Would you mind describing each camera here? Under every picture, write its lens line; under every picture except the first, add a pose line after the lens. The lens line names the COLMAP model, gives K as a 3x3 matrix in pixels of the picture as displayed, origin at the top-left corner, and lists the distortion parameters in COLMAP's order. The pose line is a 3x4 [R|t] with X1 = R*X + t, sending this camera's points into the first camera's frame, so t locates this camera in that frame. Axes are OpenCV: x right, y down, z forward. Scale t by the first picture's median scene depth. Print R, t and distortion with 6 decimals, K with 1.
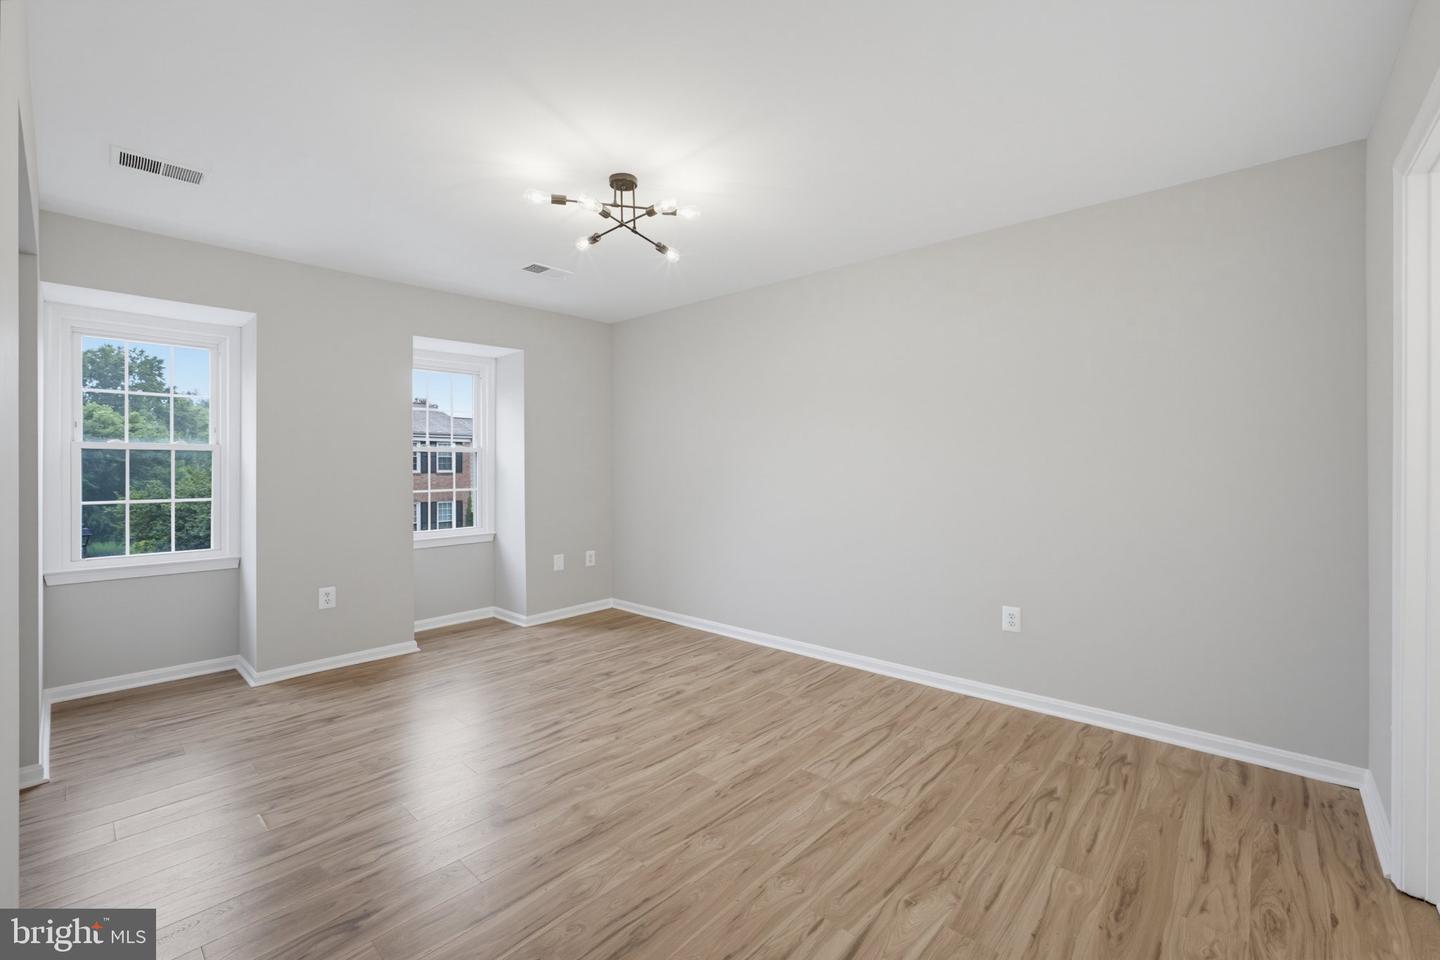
lens RADIAL K [[603.2, 0, 750.5], [0, 603.2, 475.2], [0, 0, 1]] dist [-0.028870, 0.000318]
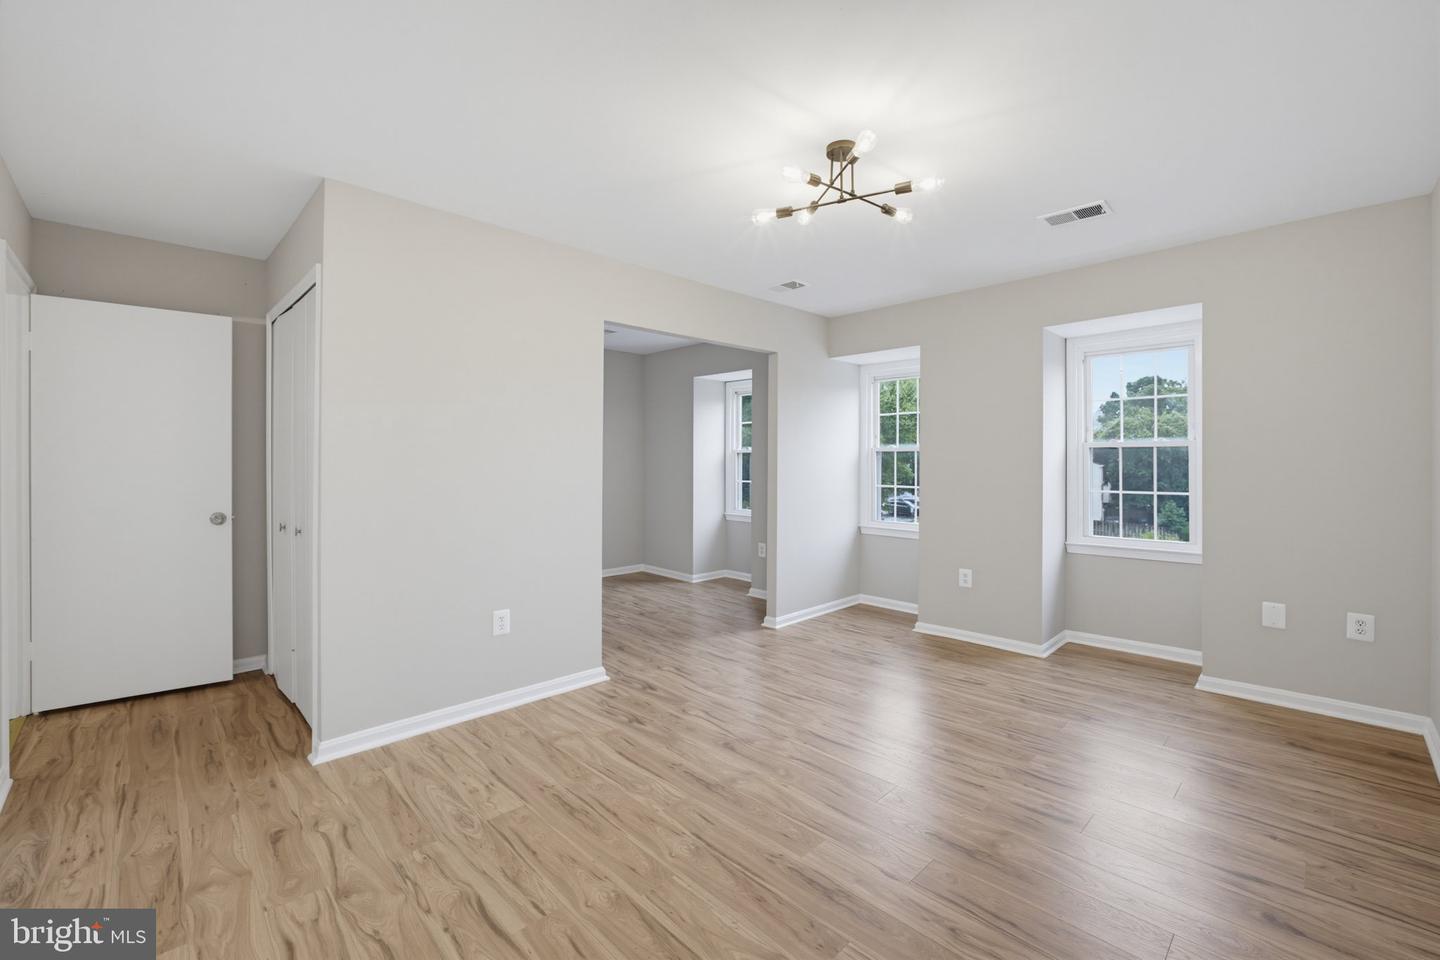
lens RADIAL K [[615.4, 0, 716.9], [0, 615.4, 479.4], [0, 0, 1]] dist [-0.035870, 0.012344]
pose [[-0.103023, 0.029168, -0.994251, 0.623744], [-0.012255, 0.999457, 0.030591, -0.018598], [0.994603, 0.015336, -0.102610, 0.787344]]
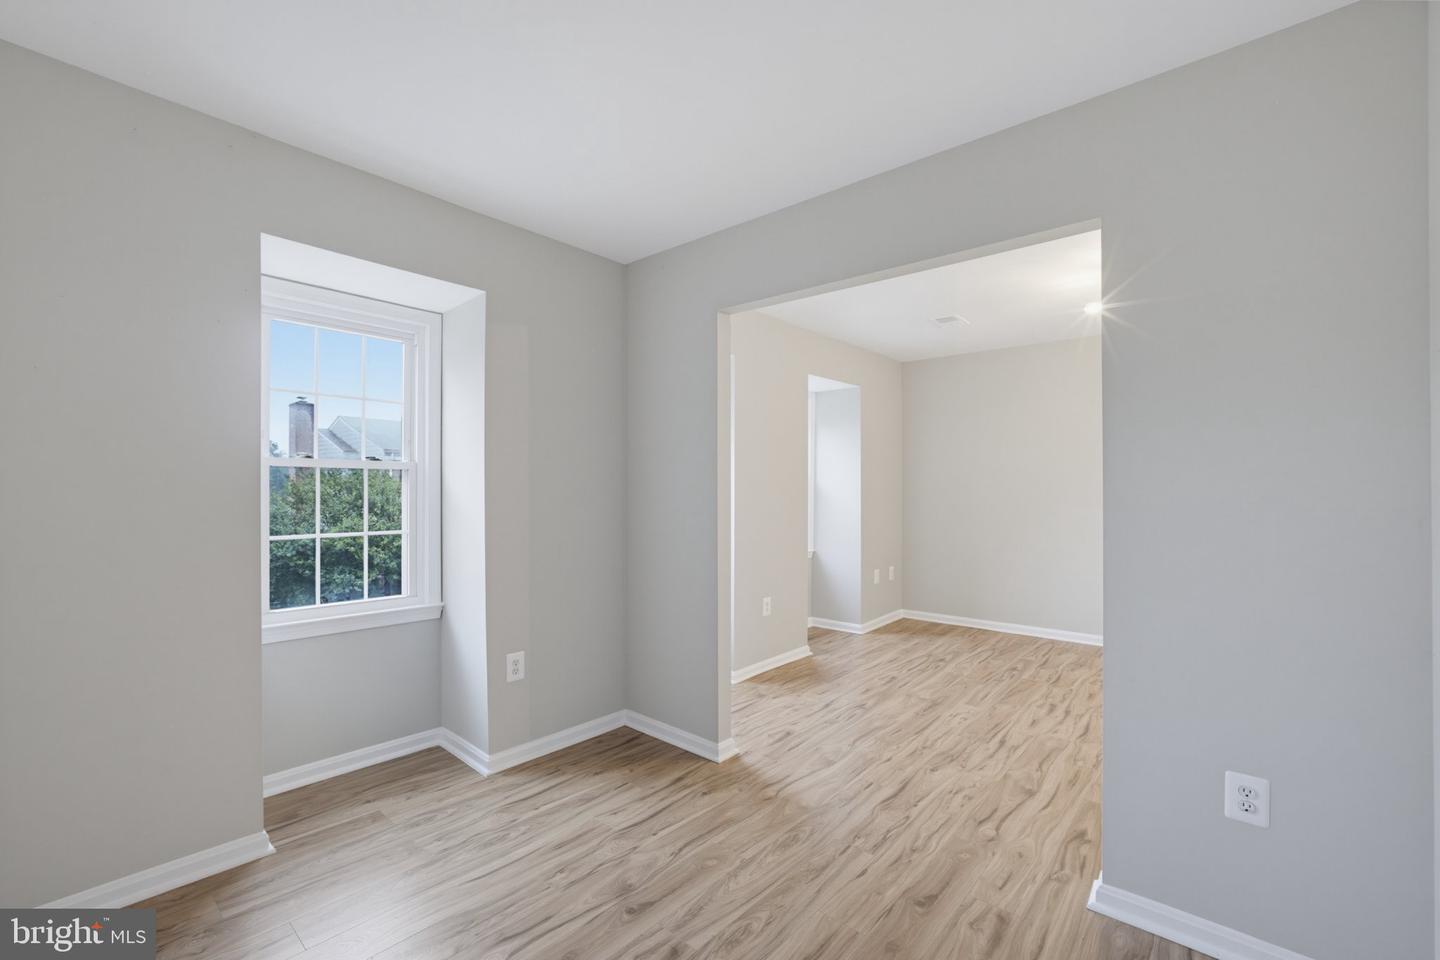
lens RADIAL K [[586.4, 0, 717.1], [0, 586.4, 490.0], [0, 0, 1]] dist [-0.035835, 0.011226]
pose [[0.998483, -0.020860, -0.050954, -0.922157], [0.019662, 0.999521, -0.023907, 0.002776], [0.051429, 0.022869, 0.998415, -0.185122]]
